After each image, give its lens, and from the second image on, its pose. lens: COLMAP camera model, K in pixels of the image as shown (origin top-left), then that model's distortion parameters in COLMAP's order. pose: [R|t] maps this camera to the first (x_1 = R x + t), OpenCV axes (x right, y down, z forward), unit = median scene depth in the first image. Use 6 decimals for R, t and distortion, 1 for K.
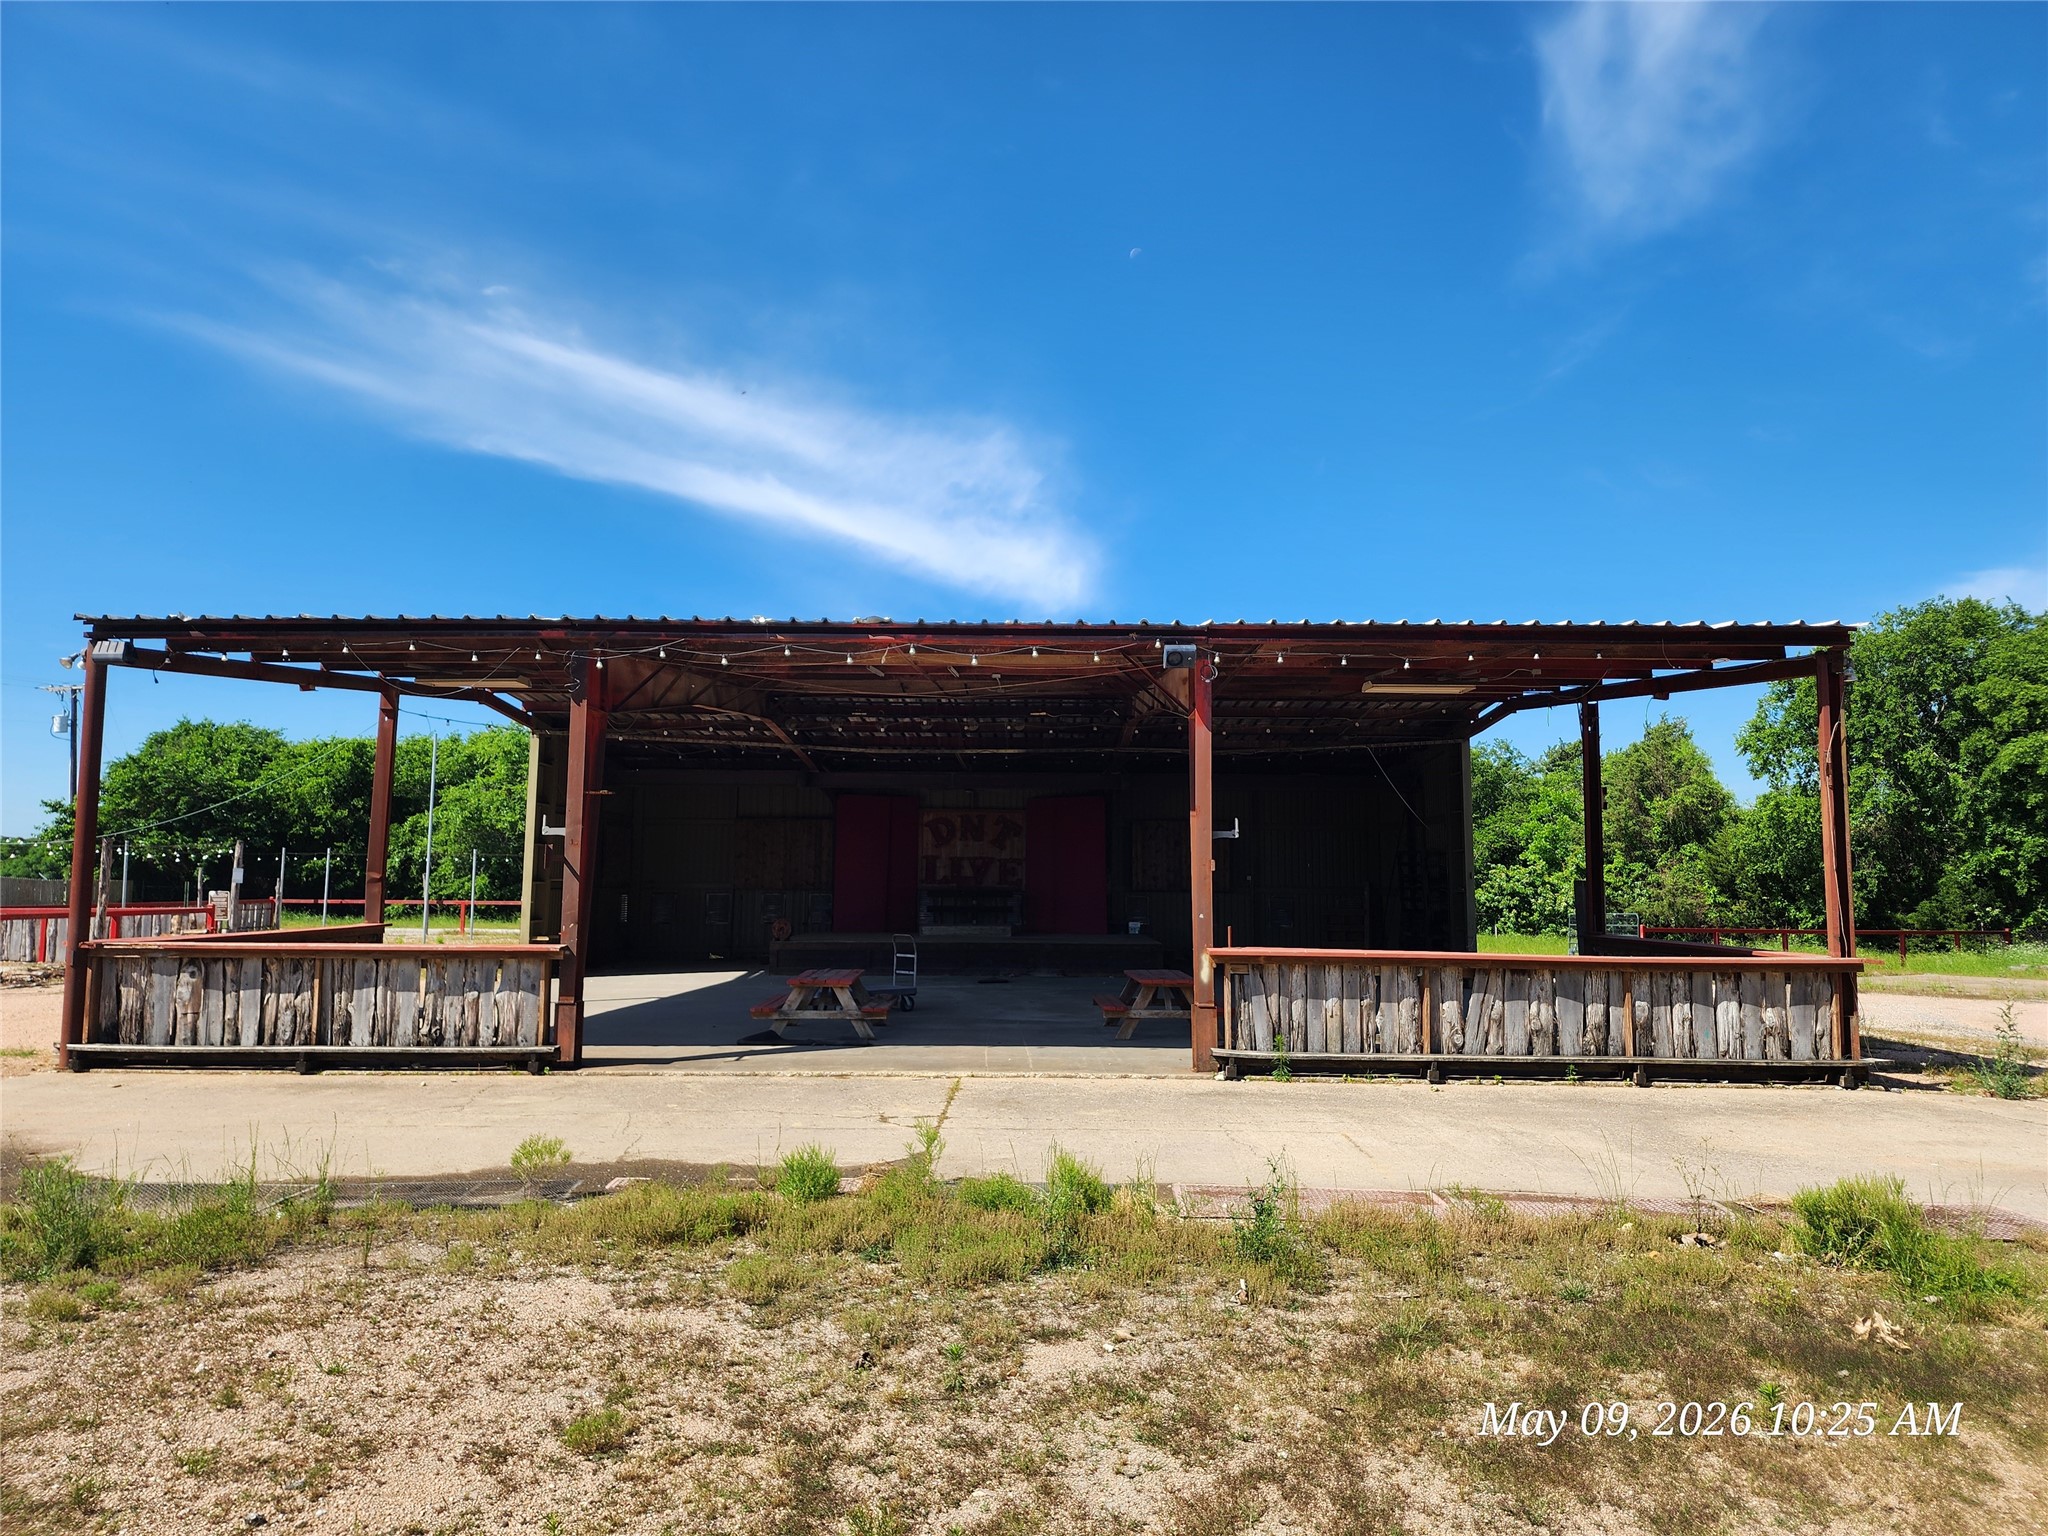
lens RADIAL K [[1380.8, 0, 1024.0], [0, 1380.8, 768.0], [0, 0, 1]] dist [0.073035, -0.066902]
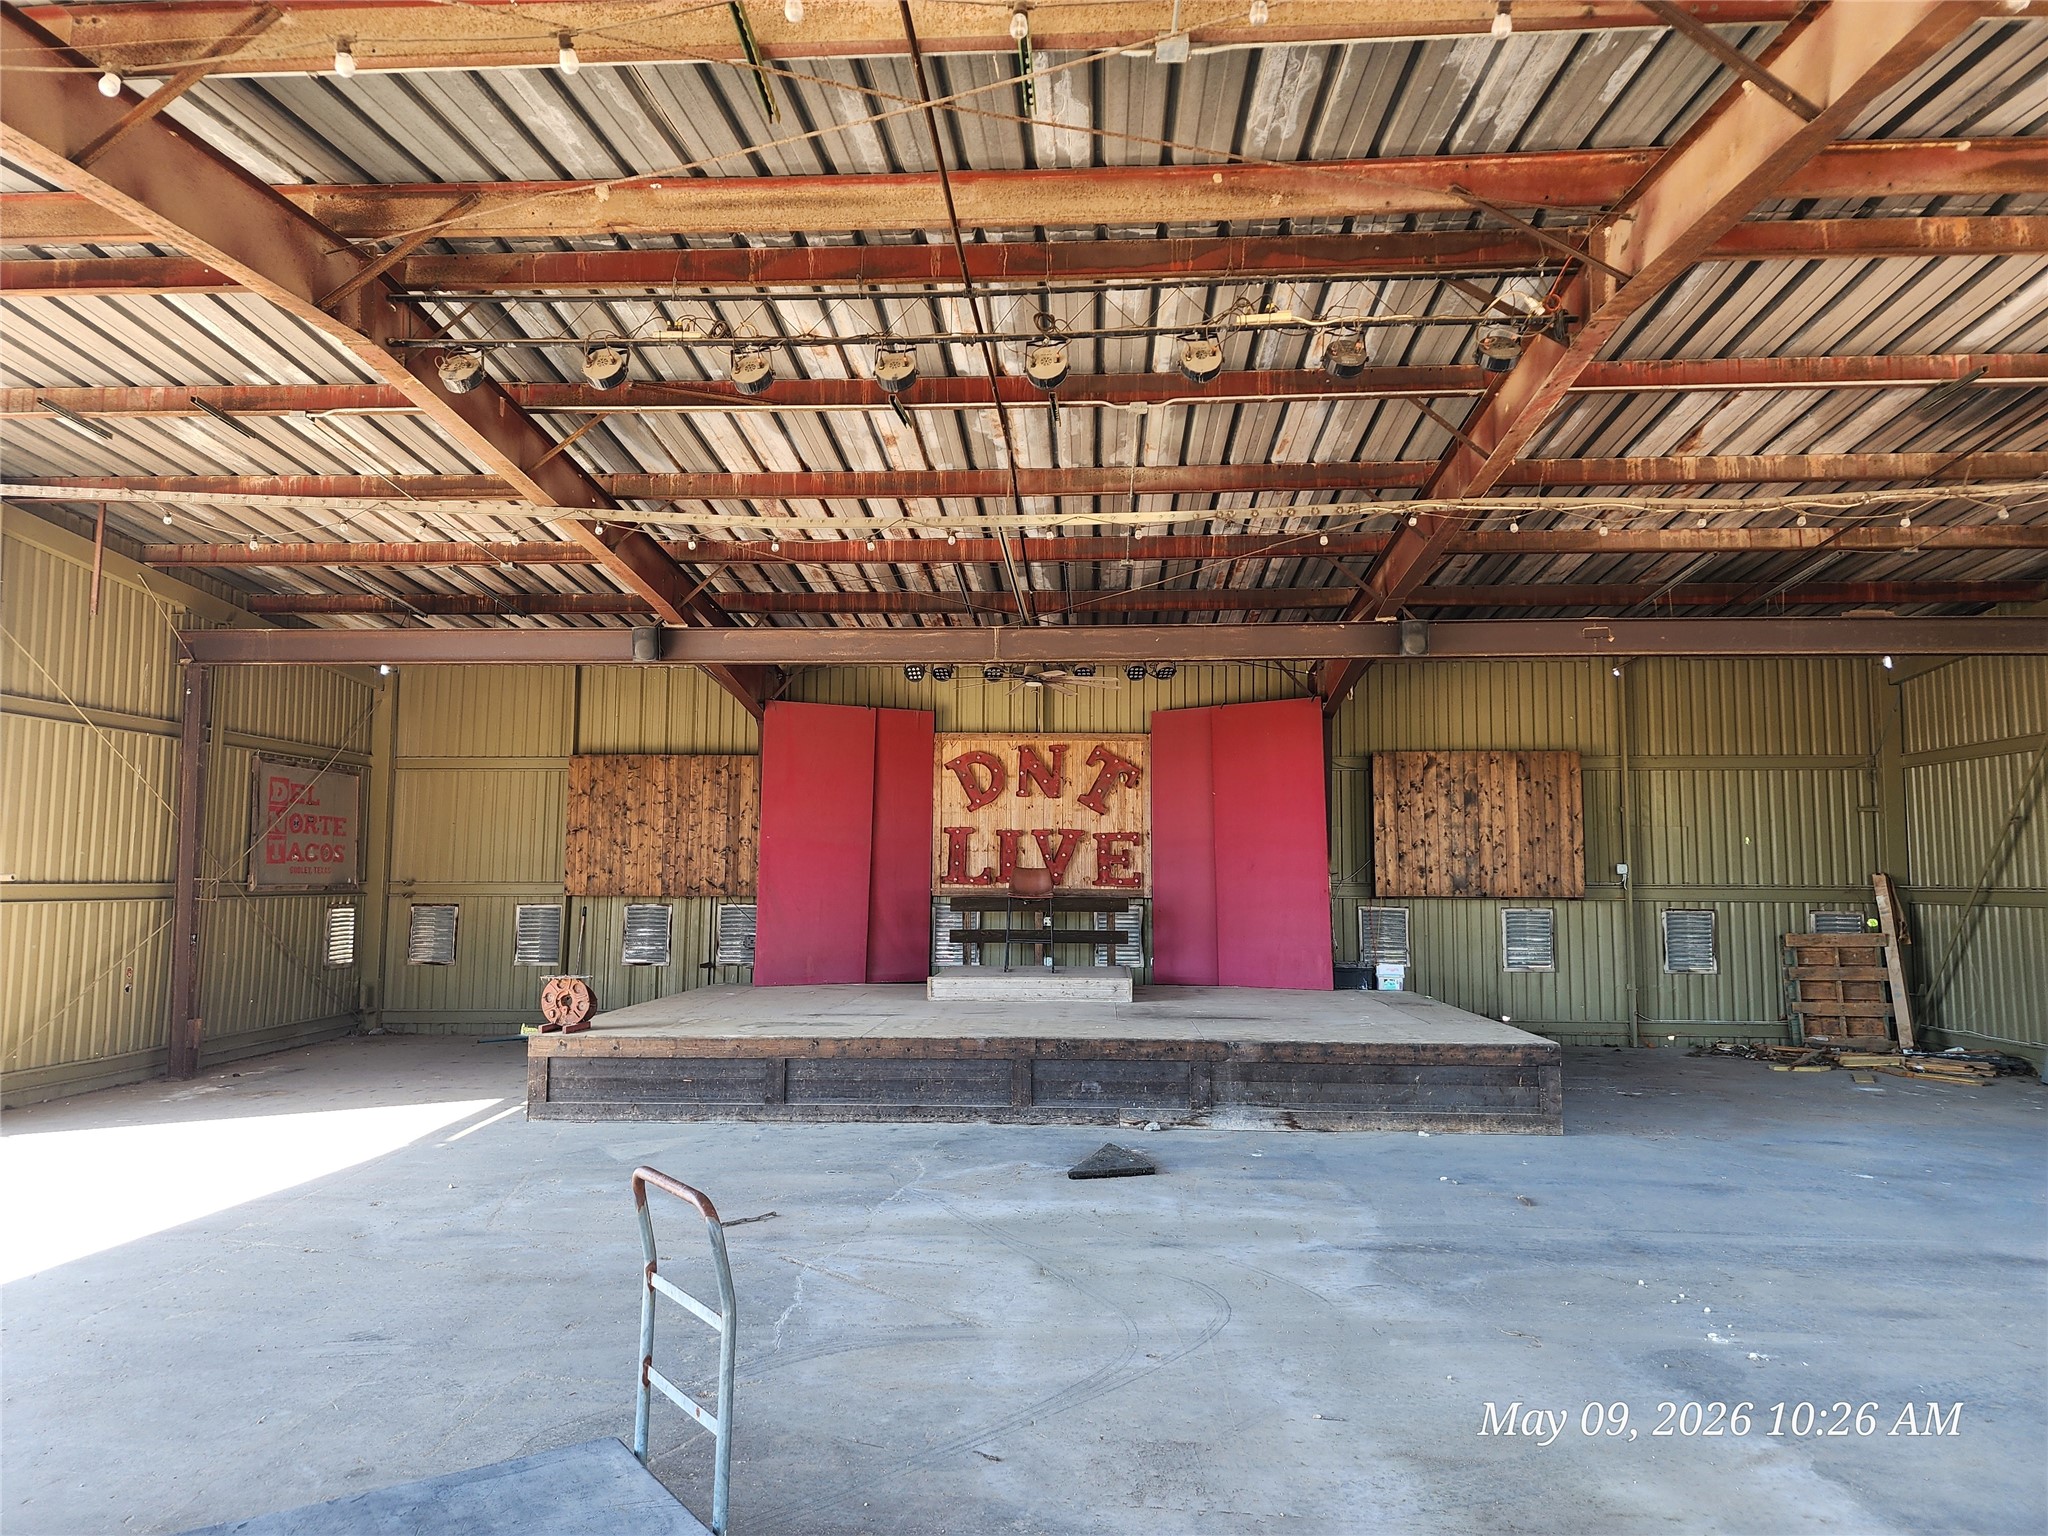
lens RADIAL K [[1380.8, 0, 1024.0], [0, 1380.8, 768.0], [0, 0, 1]] dist [0.073035, -0.066902]
pose [[0.998786, -0.009116, -0.048406, -0.019647], [0.009129, 0.999958, 0.000029, 0.042440], [0.048404, -0.000471, 0.998828, 0.506591]]
